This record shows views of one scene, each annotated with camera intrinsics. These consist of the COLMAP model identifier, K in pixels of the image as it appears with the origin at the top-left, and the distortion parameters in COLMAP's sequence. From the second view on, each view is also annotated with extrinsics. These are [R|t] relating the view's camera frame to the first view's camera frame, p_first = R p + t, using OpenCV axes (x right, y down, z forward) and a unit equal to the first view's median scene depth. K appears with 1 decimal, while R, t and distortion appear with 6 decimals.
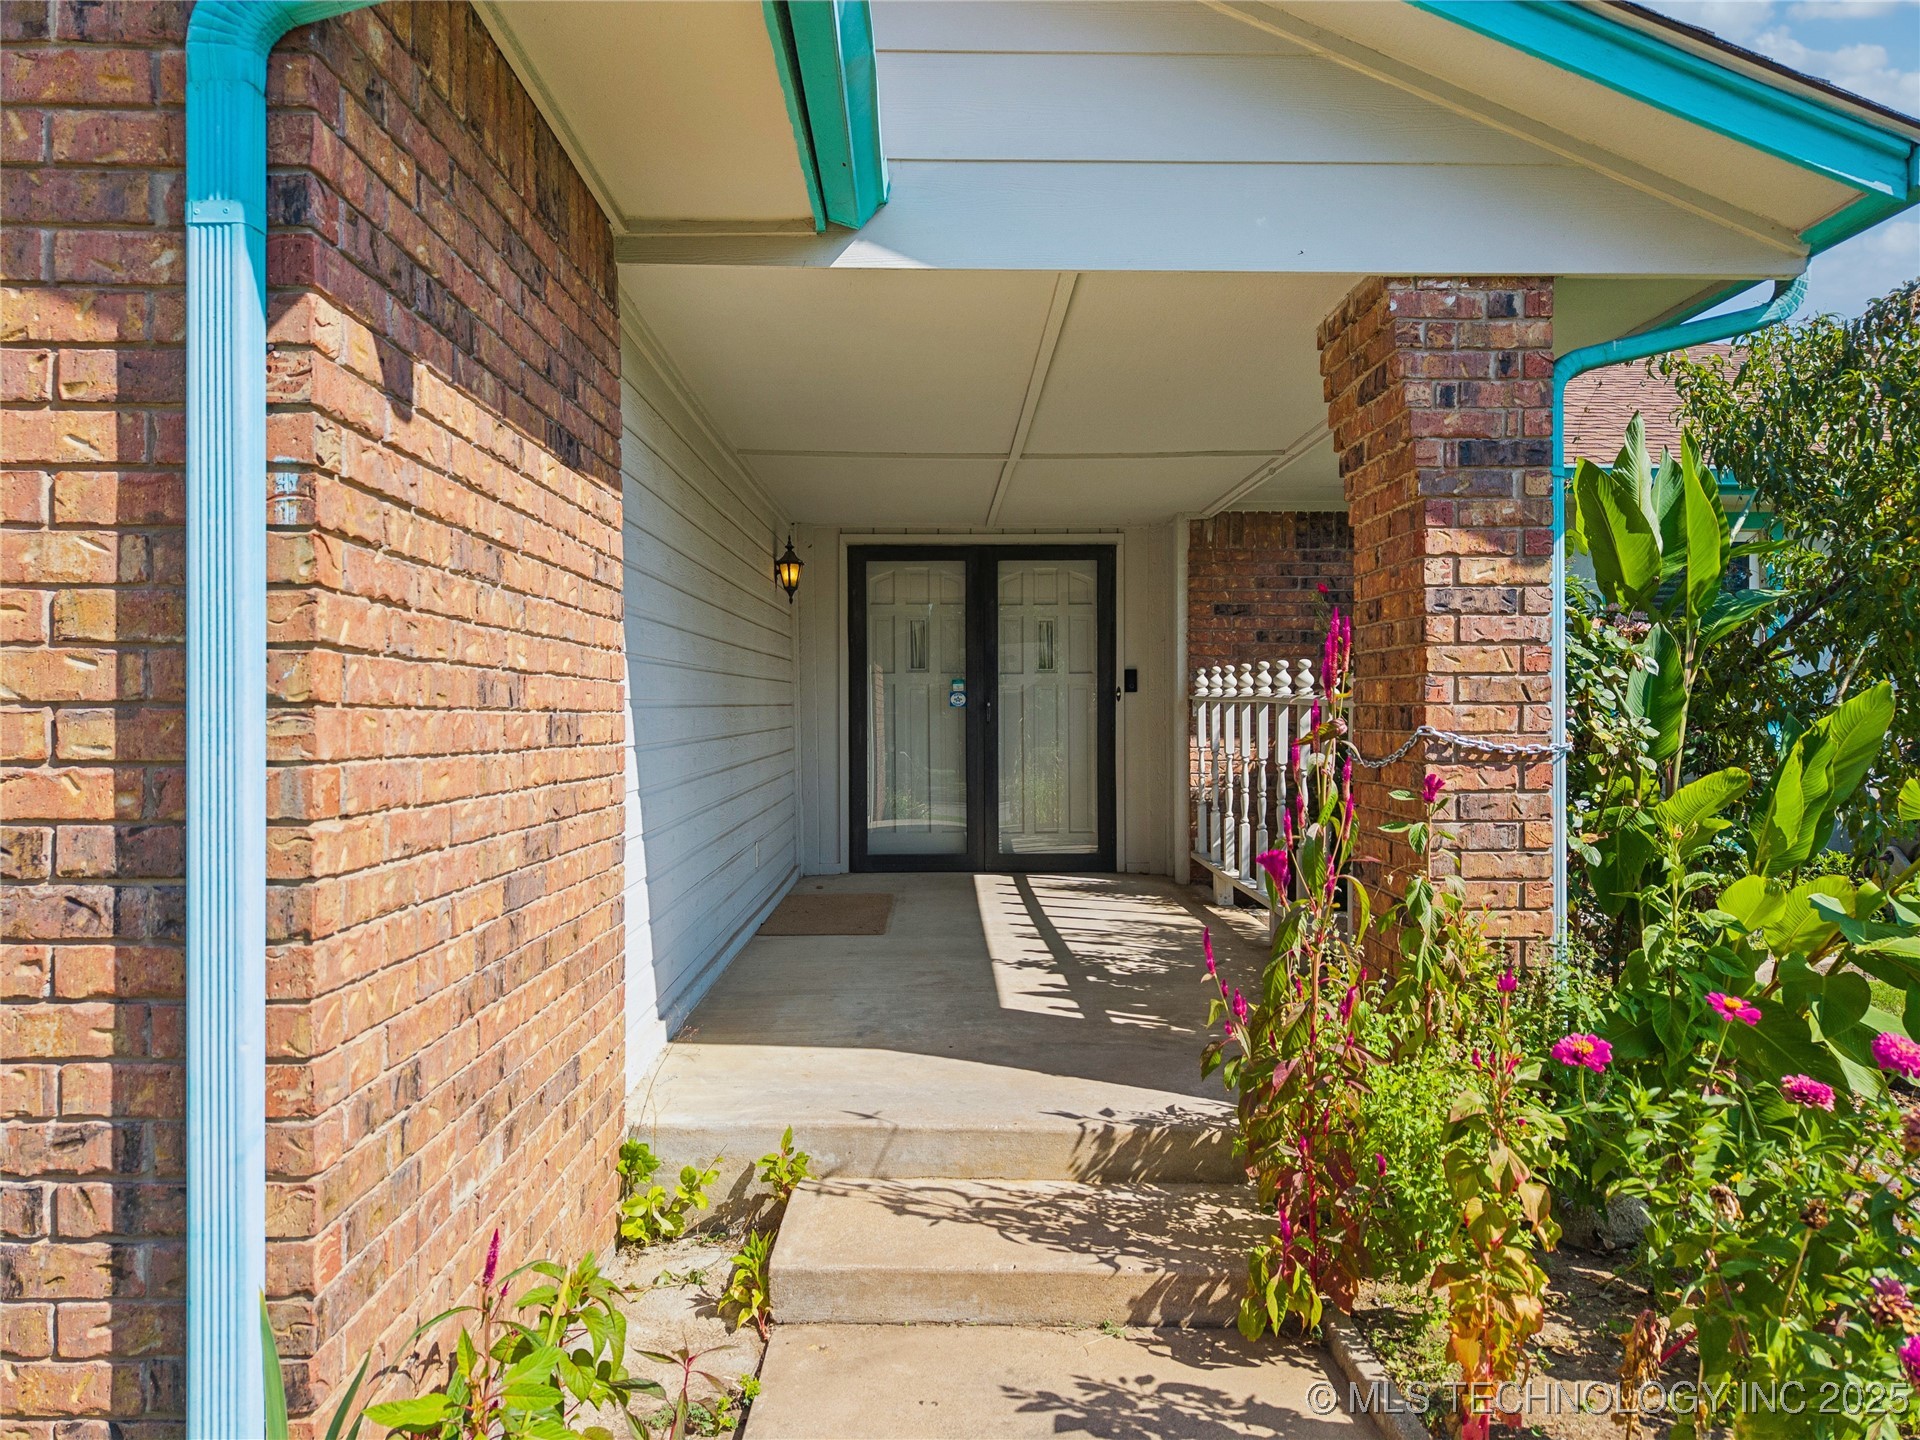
lens RADIAL K [[1246.7, 0, 970.6], [0, 1246.7, 711.3], [0, 0, 1]] dist [0.002311, 0.002280]
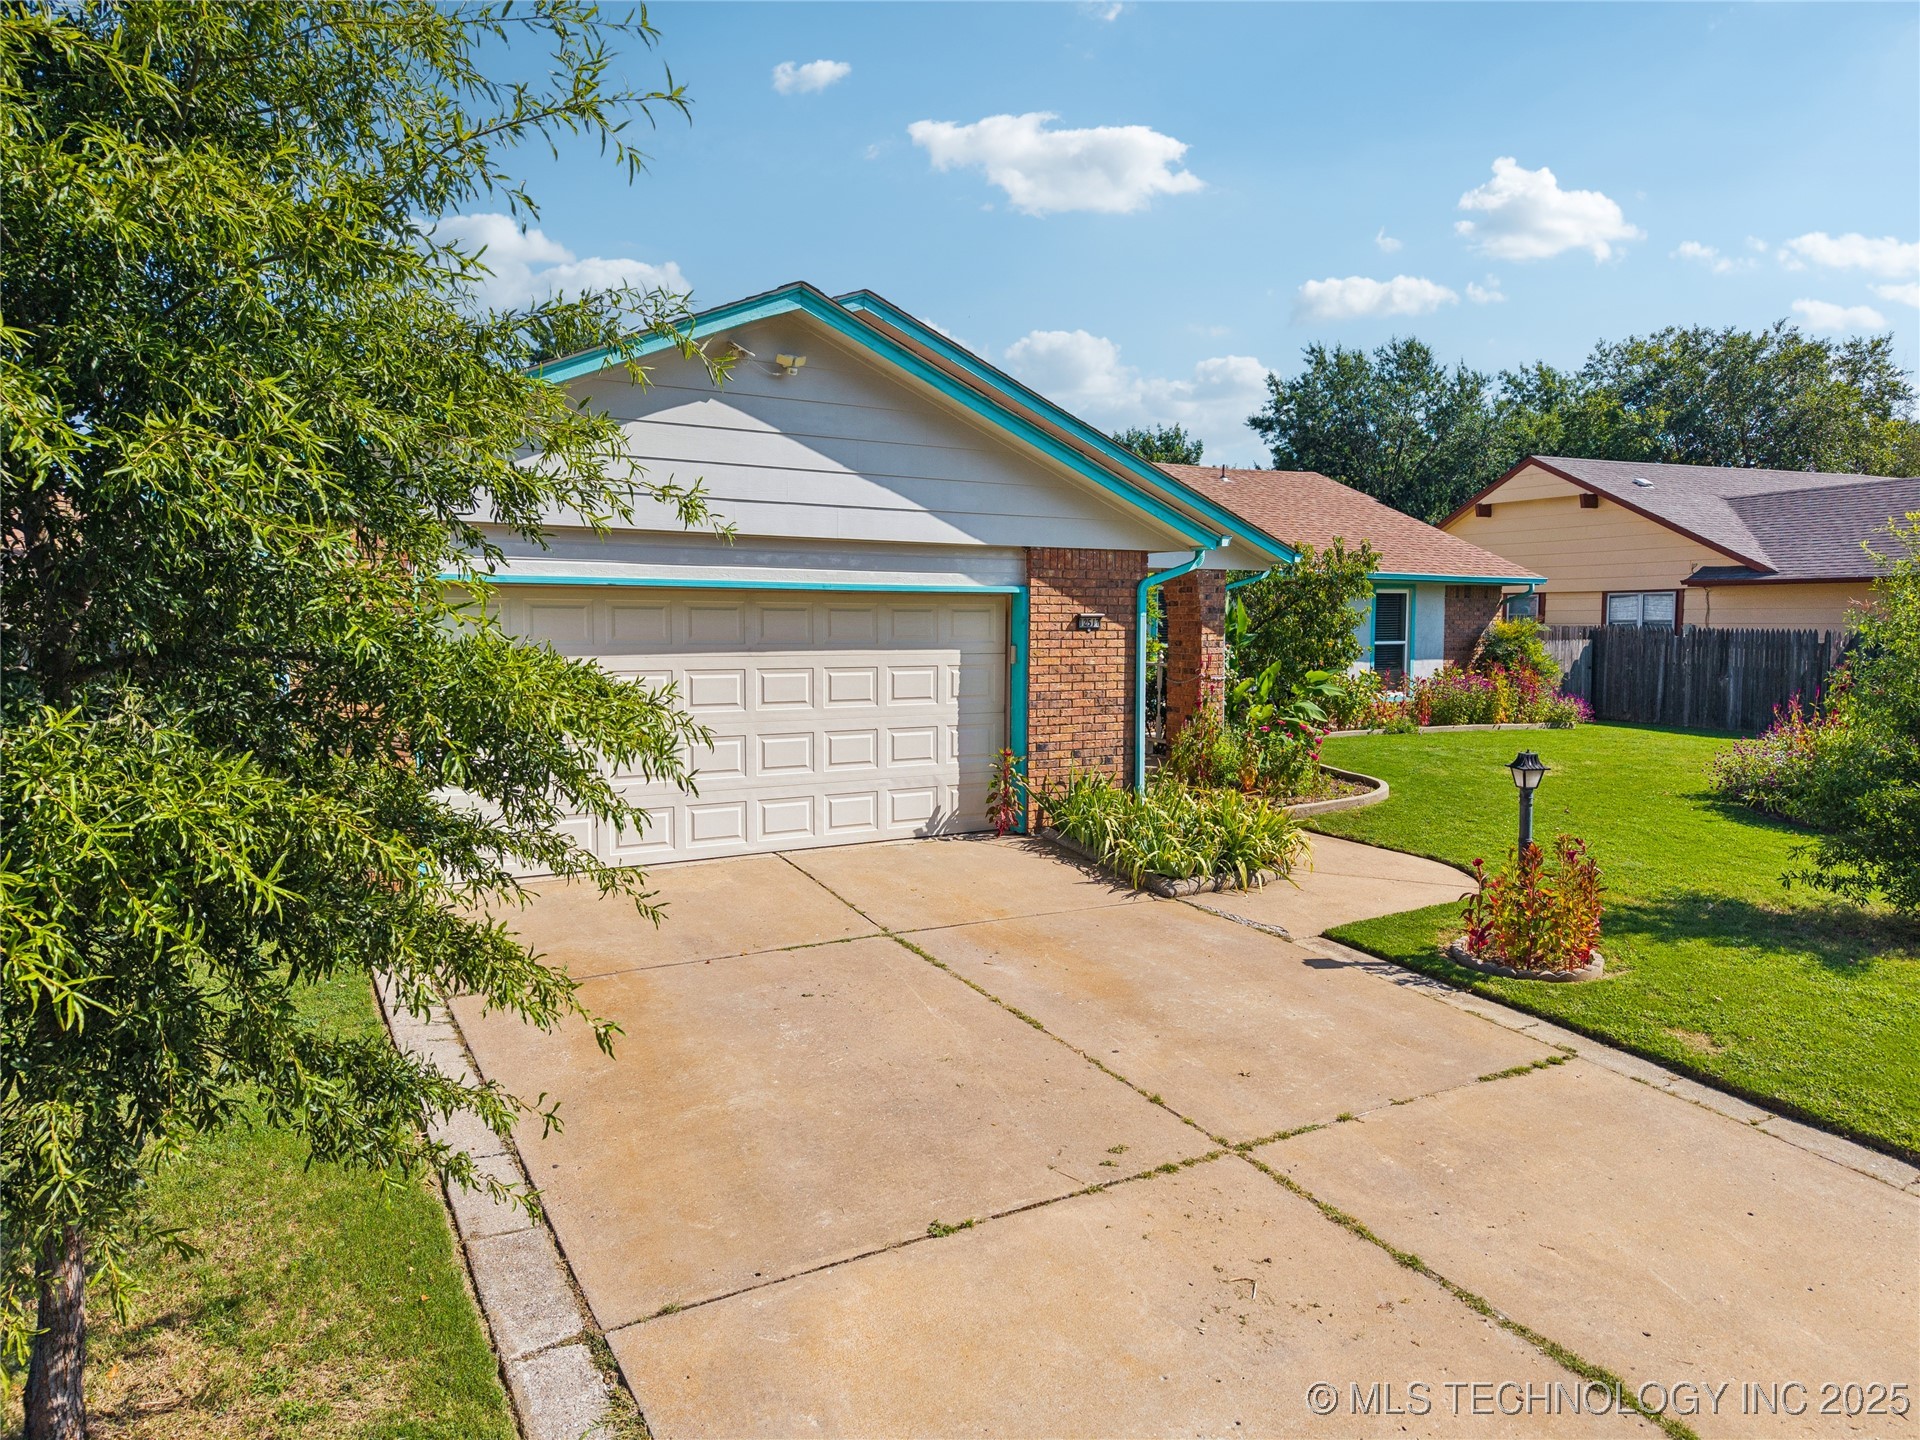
lens RADIAL K [[1246.7, 0, 970.6], [0, 1246.7, 711.3], [0, 0, 1]] dist [0.002311, 0.002280]
pose [[0.869465, -0.031511, 0.492989, -2.460099], [-0.009059, 0.996779, 0.079689, -0.194145], [-0.493912, -0.073752, 0.866378, -2.358804]]
